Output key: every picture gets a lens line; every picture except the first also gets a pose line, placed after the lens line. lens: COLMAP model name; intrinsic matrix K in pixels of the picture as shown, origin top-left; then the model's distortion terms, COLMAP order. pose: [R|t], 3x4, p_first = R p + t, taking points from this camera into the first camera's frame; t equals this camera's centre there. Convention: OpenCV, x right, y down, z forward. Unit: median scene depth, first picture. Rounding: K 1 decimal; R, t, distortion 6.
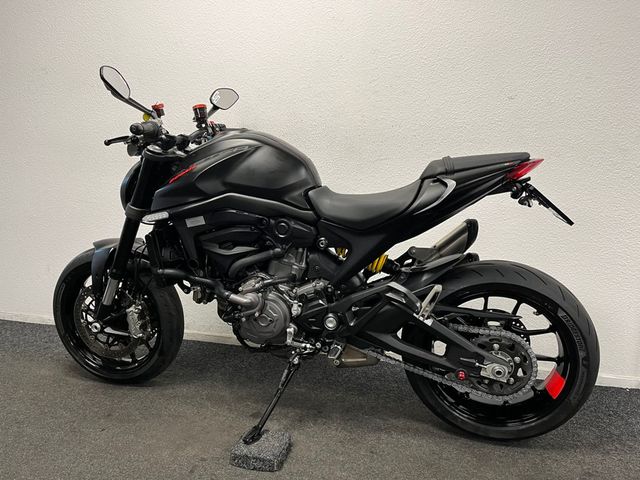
lens RADIAL K [[480.0, 0, 318.4], [0, 480.0, 236.5], [0, 0, 1]] dist [0.042074, -0.068269]
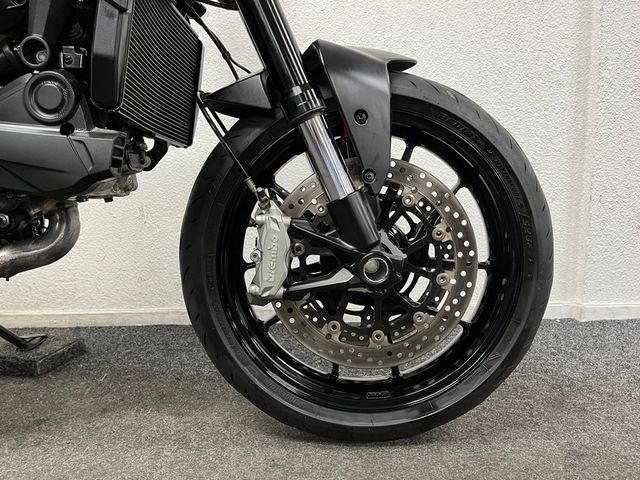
lens RADIAL K [[480.0, 0, 322.1], [0, 480.0, 241.9], [0, 0, 1]] dist [0.042074, -0.068269]
pose [[0.956363, -0.051999, 0.287518, 0.152735], [0.058001, 0.998240, -0.012392, 0.234421], [-0.286368, 0.028527, 0.957695, 0.518499]]
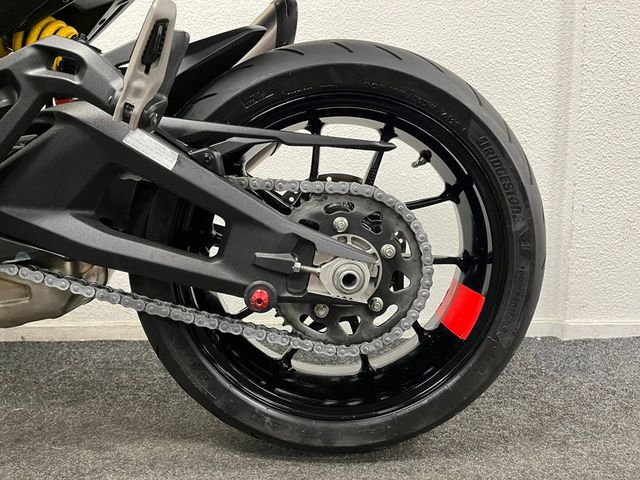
lens RADIAL K [[480.0, 0, 322.7], [0, 480.0, 238.5], [0, 0, 1]] dist [0.042074, -0.068269]
pose [[0.949133, -0.030202, 0.313424, 0.207150], [0.045268, 0.998137, -0.040902, 0.238136], [-0.311605, 0.053010, 0.948732, 0.567768]]
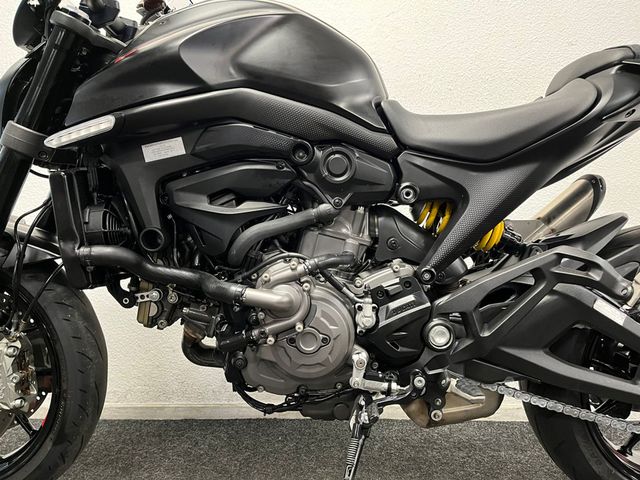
lens RADIAL K [[480.0, 0, 315.4], [0, 480.0, 235.8], [0, 0, 1]] dist [0.042074, -0.068269]
pose [[0.964149, 0.003549, 0.265338, -0.240010], [0.037993, 0.987763, -0.151266, 0.142122], [-0.262628, 0.155924, 0.952215, 0.501126]]
